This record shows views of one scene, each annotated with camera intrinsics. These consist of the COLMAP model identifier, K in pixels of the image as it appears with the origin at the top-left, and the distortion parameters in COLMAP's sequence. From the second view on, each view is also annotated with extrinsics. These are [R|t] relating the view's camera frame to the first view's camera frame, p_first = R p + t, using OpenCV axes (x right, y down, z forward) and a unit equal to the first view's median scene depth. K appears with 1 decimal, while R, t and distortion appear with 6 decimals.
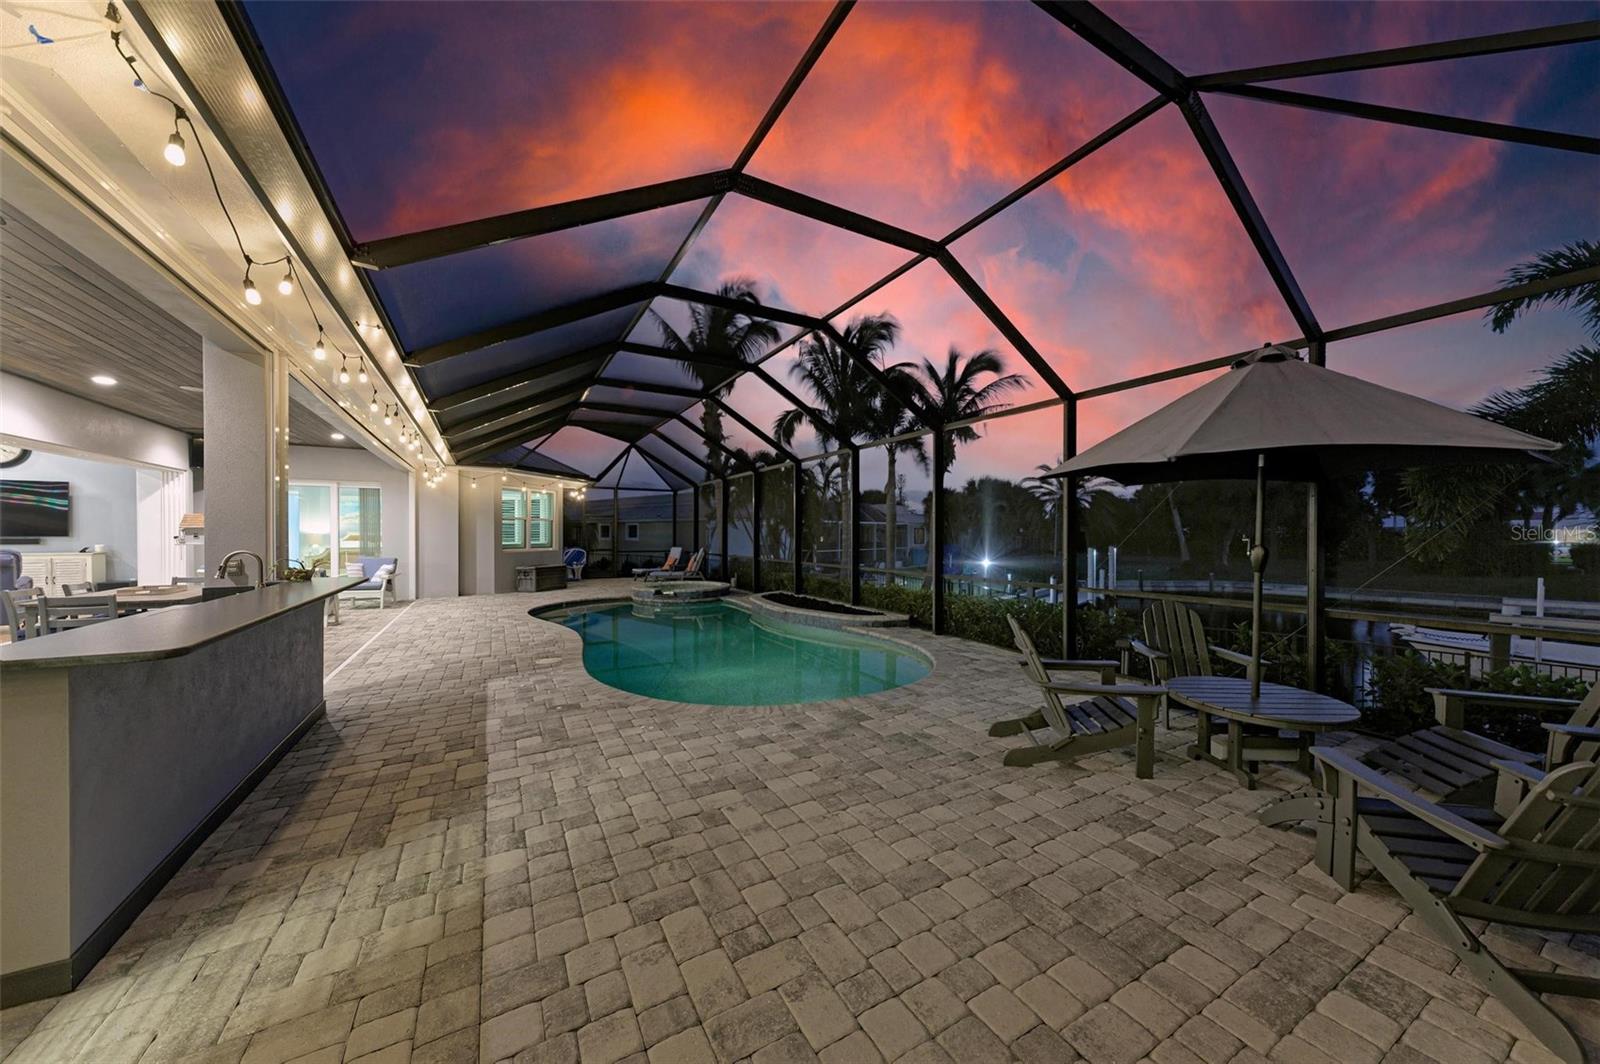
lens RADIAL K [[546.1, 0, 793.6], [0, 546.1, 528.3], [0, 0, 1]] dist [0.009473, -0.001216]
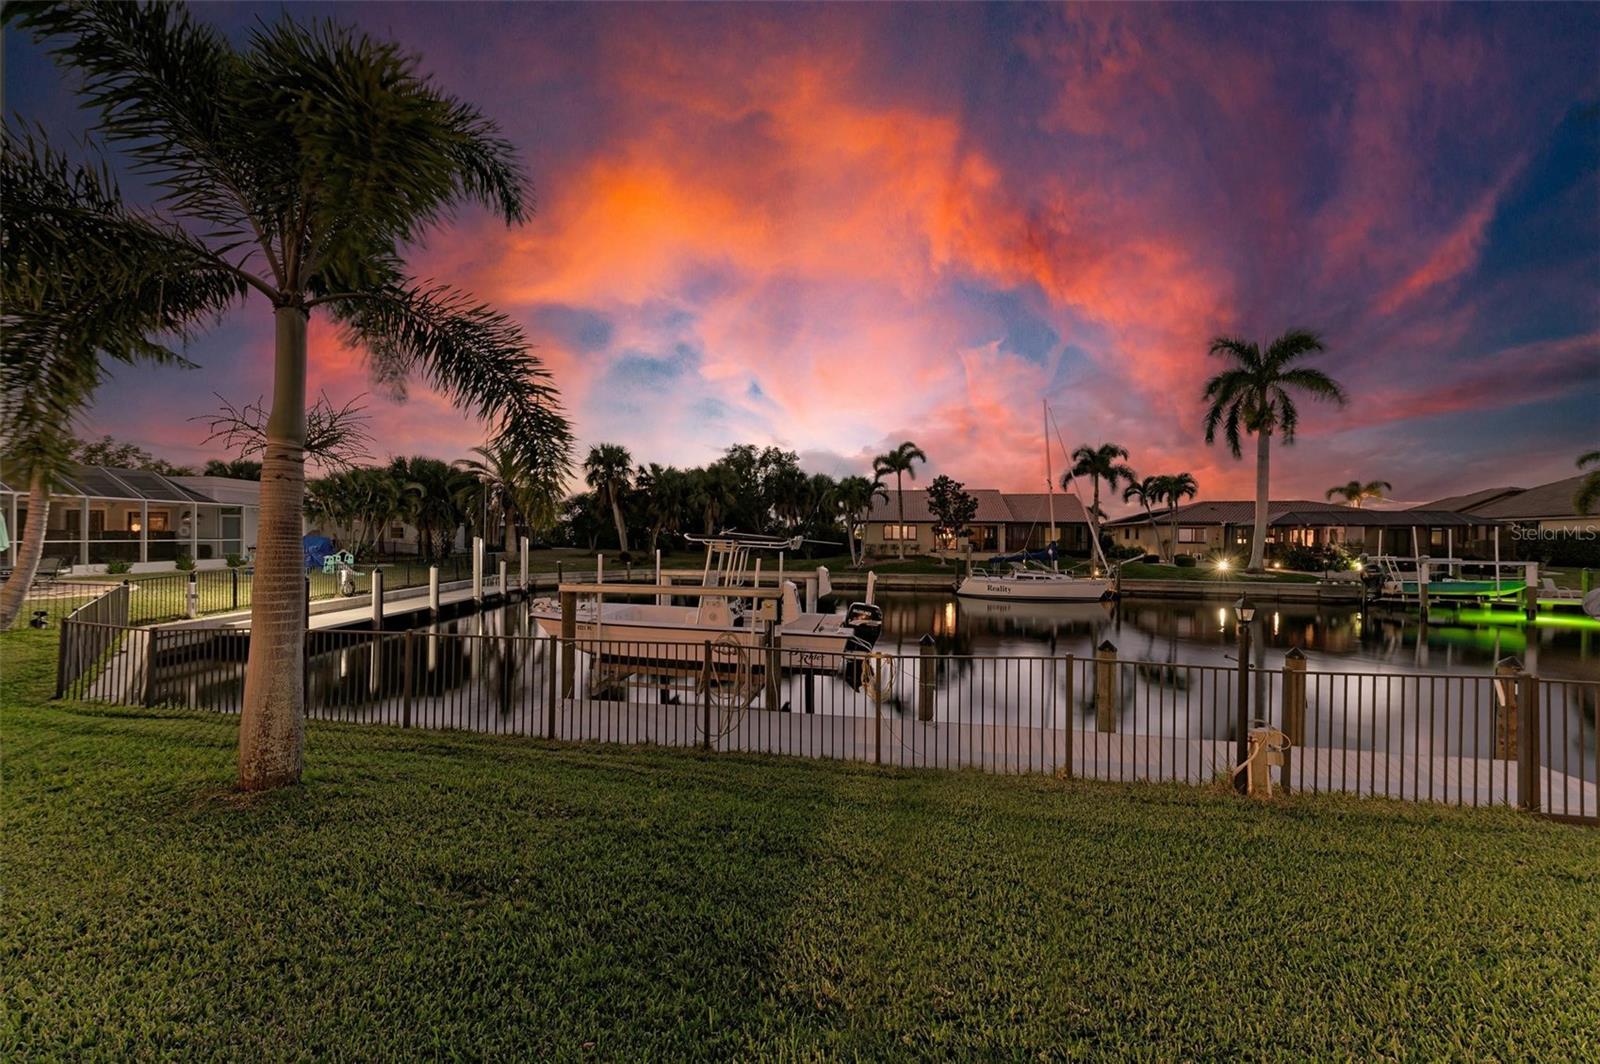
lens RADIAL K [[546.1, 0, 794.3], [0, 546.1, 534.4], [0, 0, 1]] dist [0.009473, -0.001216]
pose [[0.728779, 0.006141, 0.684722, 0.292404], [-0.013828, 0.999888, 0.005750, 0.017759], [-0.684610, -0.013659, 0.728782, 0.002719]]
